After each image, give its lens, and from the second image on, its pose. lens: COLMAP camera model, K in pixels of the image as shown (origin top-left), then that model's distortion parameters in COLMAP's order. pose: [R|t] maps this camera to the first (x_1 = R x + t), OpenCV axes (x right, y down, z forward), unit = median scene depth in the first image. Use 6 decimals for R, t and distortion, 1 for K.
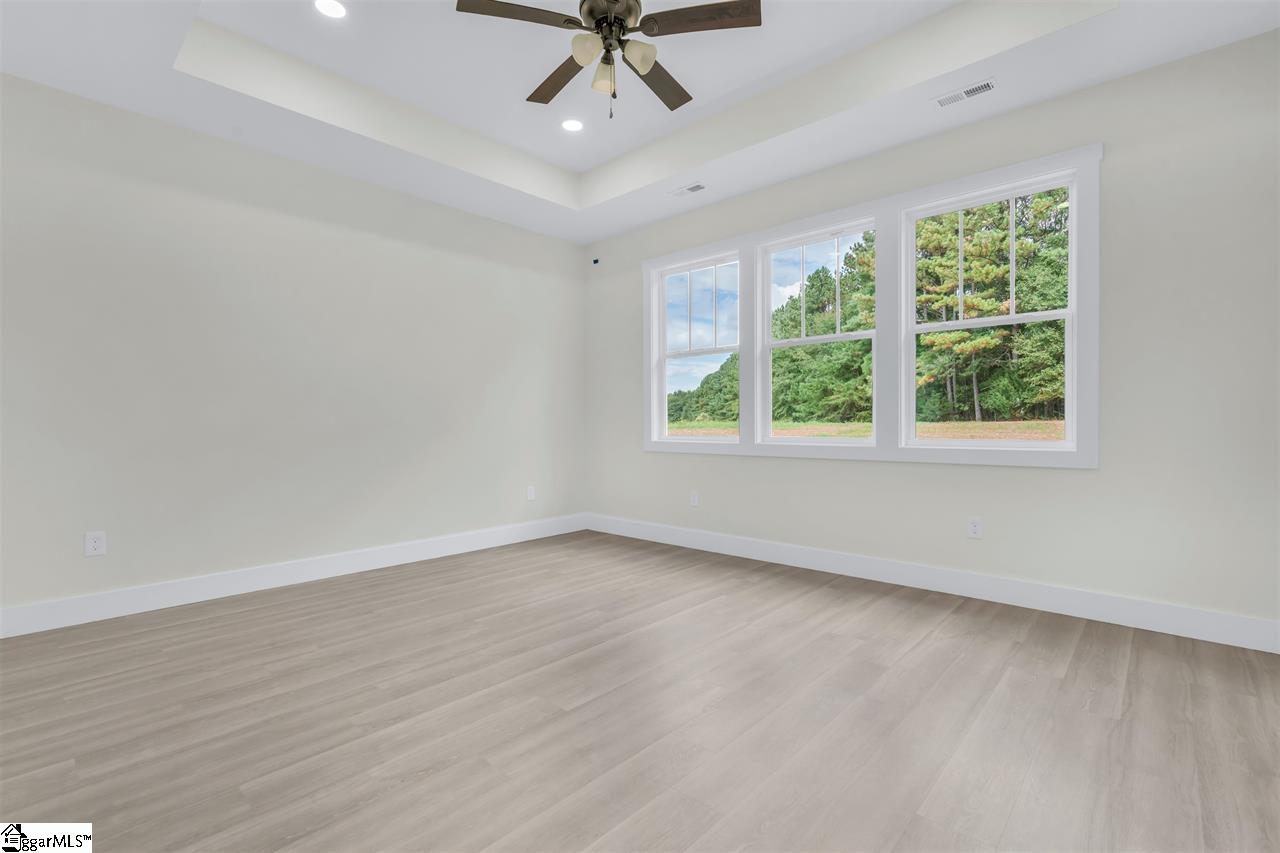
lens RADIAL K [[574.1, 0, 645.5], [0, 574.1, 416.7], [0, 0, 1]] dist [0.001437, 0.000231]
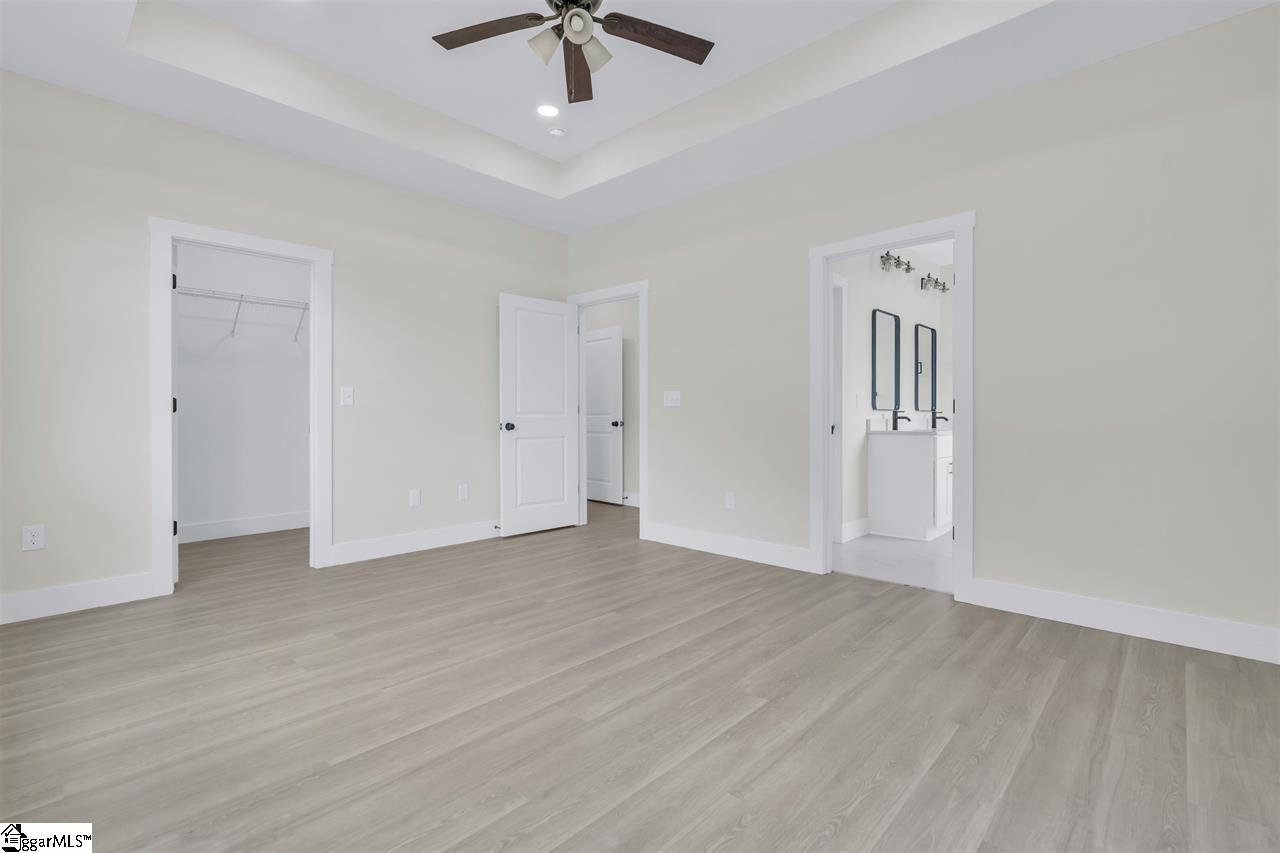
lens RADIAL K [[574.1, 0, 645.5], [0, 574.1, 416.7], [0, 0, 1]] dist [0.001437, 0.000231]
pose [[-0.999979, 0.006456, -0.000172, -0.168794], [0.006457, 0.999971, -0.004155, 0.016000], [0.000146, -0.004156, -0.999991, 1.861395]]
